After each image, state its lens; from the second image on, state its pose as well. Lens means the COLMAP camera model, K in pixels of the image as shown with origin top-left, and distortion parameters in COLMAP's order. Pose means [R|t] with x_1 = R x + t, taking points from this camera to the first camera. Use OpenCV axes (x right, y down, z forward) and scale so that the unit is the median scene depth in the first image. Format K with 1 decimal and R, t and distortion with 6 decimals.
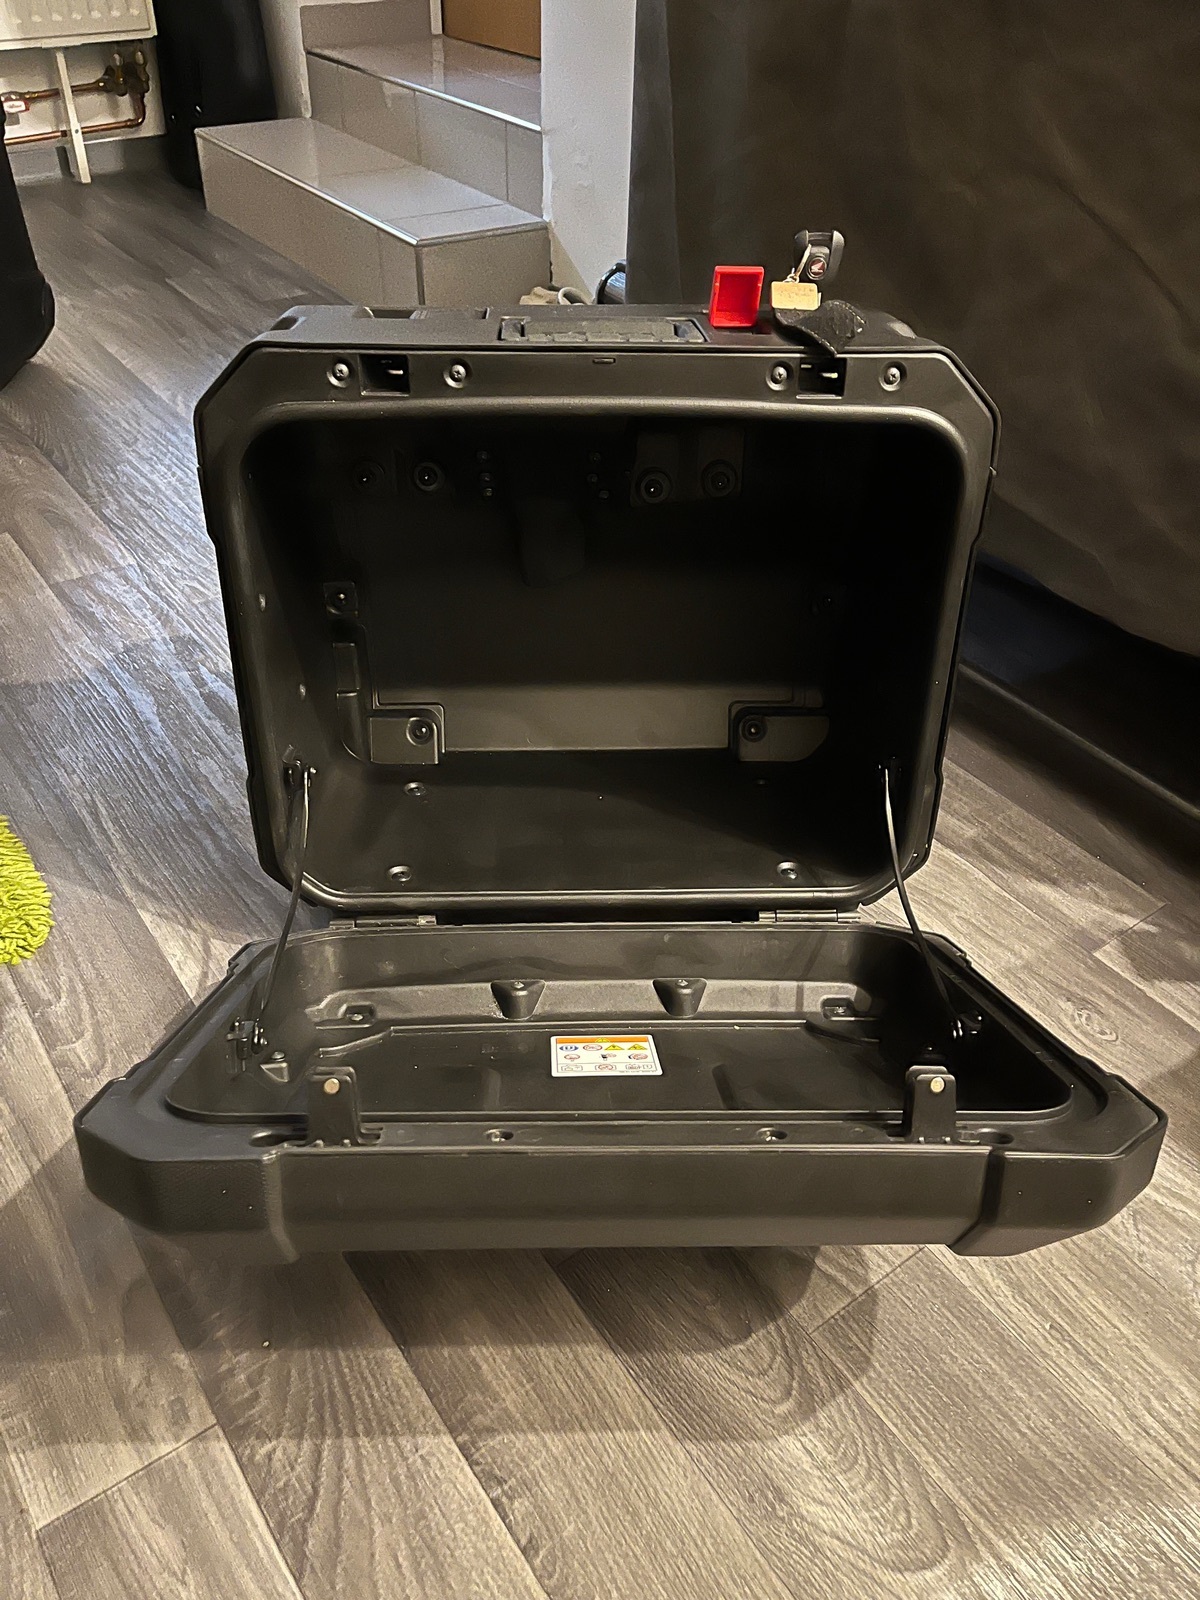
lens RADIAL K [[1211.9, 0, 597.2], [0, 1211.9, 816.9], [0, 0, 1]] dist [0.073910, -0.106331]
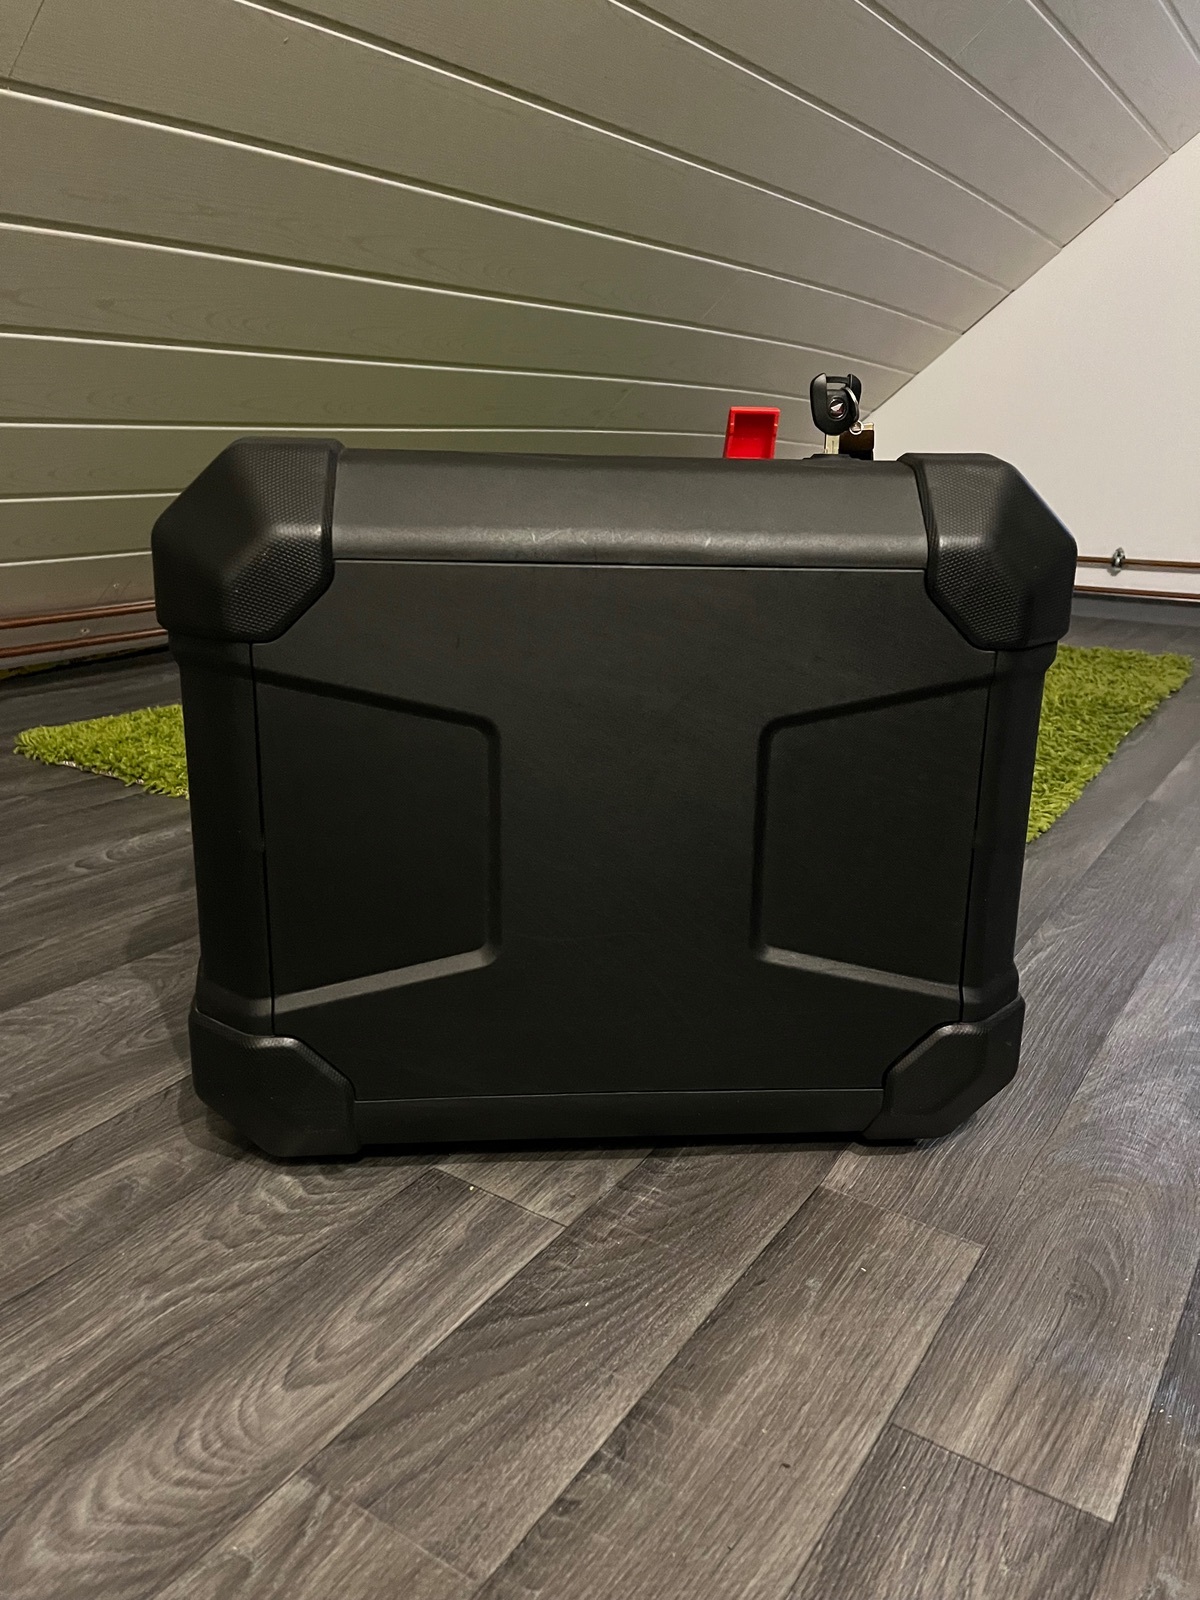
lens RADIAL K [[1211.9, 0, 609.6], [0, 1211.9, 796.7], [0, 0, 1]] dist [0.073910, -0.106331]
pose [[0.354237, 0.249578, -0.901236, 0.518997], [-0.609913, 0.792207, -0.020346, 0.197292], [0.708888, 0.556883, 0.432850, 0.362920]]
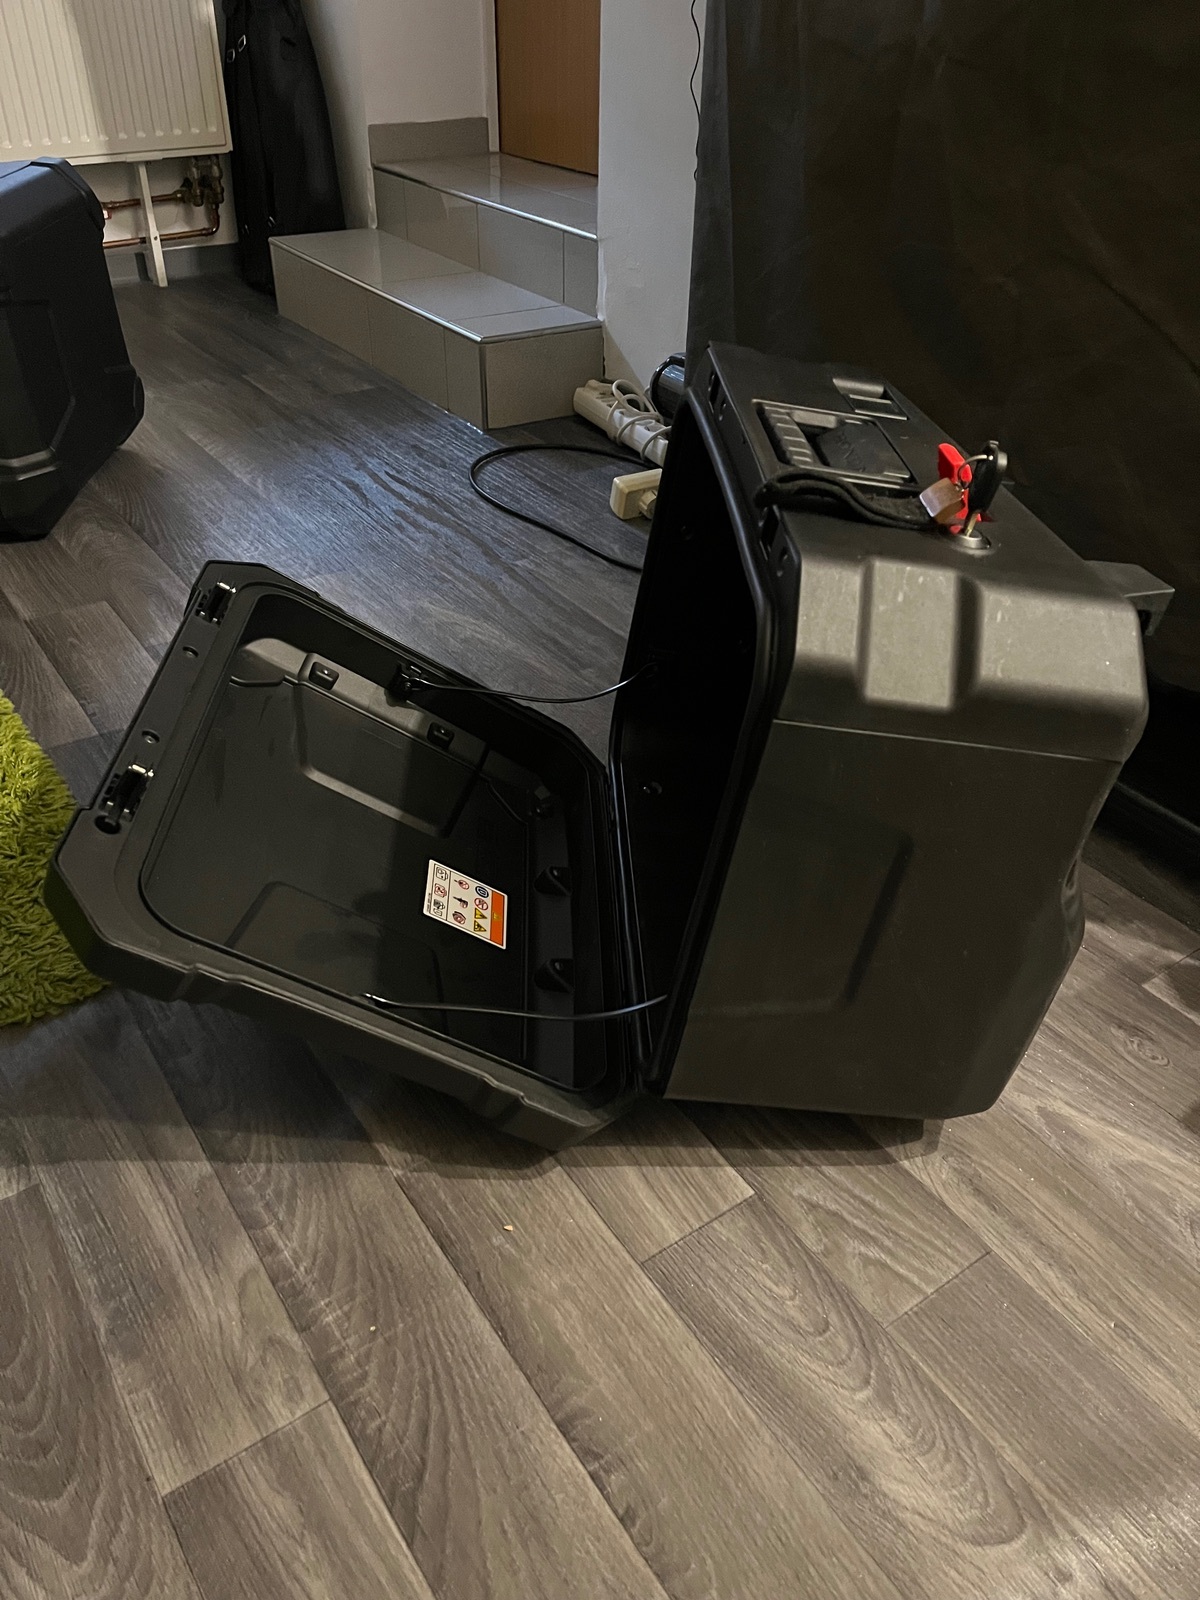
lens RADIAL K [[1211.9, 0, 601.3], [0, 1211.9, 815.5], [0, 0, 1]] dist [0.073910, -0.106331]
pose [[0.999830, 0.003992, -0.017973, -0.054584], [-0.005293, 0.997323, -0.072929, 0.062675], [0.017634, 0.073012, 0.997175, -0.089203]]
